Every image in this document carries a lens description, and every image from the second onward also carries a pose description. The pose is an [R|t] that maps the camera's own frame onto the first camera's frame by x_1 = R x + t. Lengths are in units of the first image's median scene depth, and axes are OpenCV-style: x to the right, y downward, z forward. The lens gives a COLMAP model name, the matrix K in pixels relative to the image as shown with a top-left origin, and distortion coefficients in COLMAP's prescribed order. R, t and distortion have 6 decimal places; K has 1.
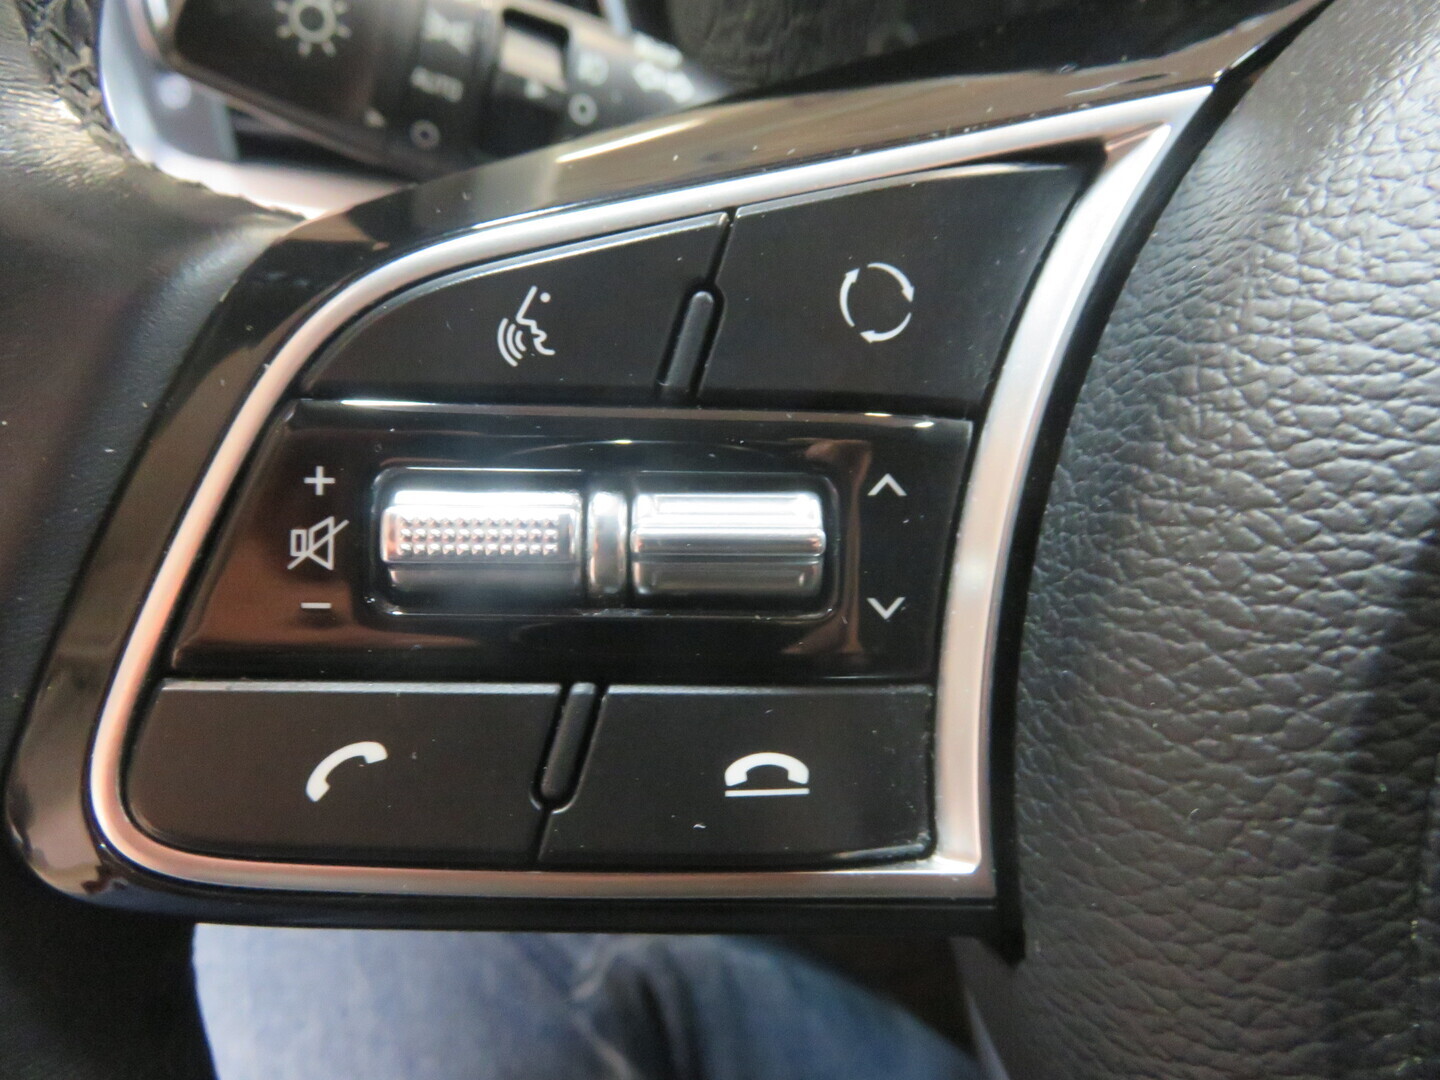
lens RADIAL K [[1067.1, 0, 720.0], [0, 1067.1, 540.0], [0, 0, 1]] dist [-0.004361, -0.006702]
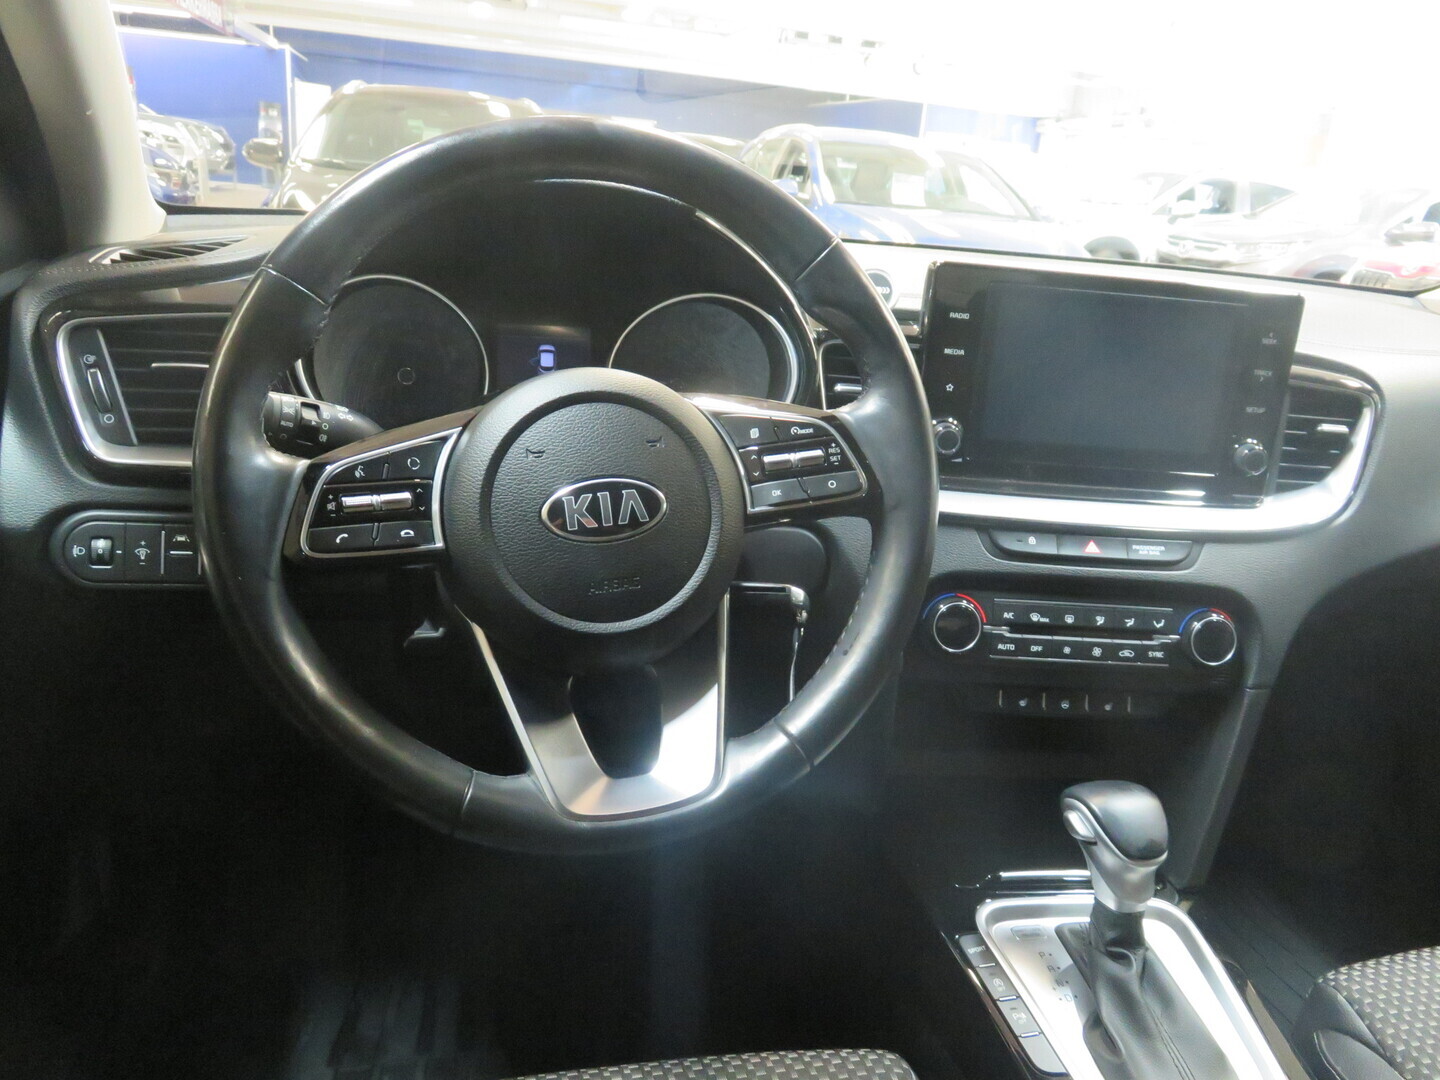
lens RADIAL K [[1197.1, 0, 720.0], [0, 1197.1, 540.0], [0, 0, 1]] dist [-0.005340, -0.006278]
pose [[0.920021, -0.109253, 0.376332, -0.934910], [0.181107, 0.970179, -0.161102, 1.746460], [-0.347509, 0.216373, 0.912371, -6.214624]]
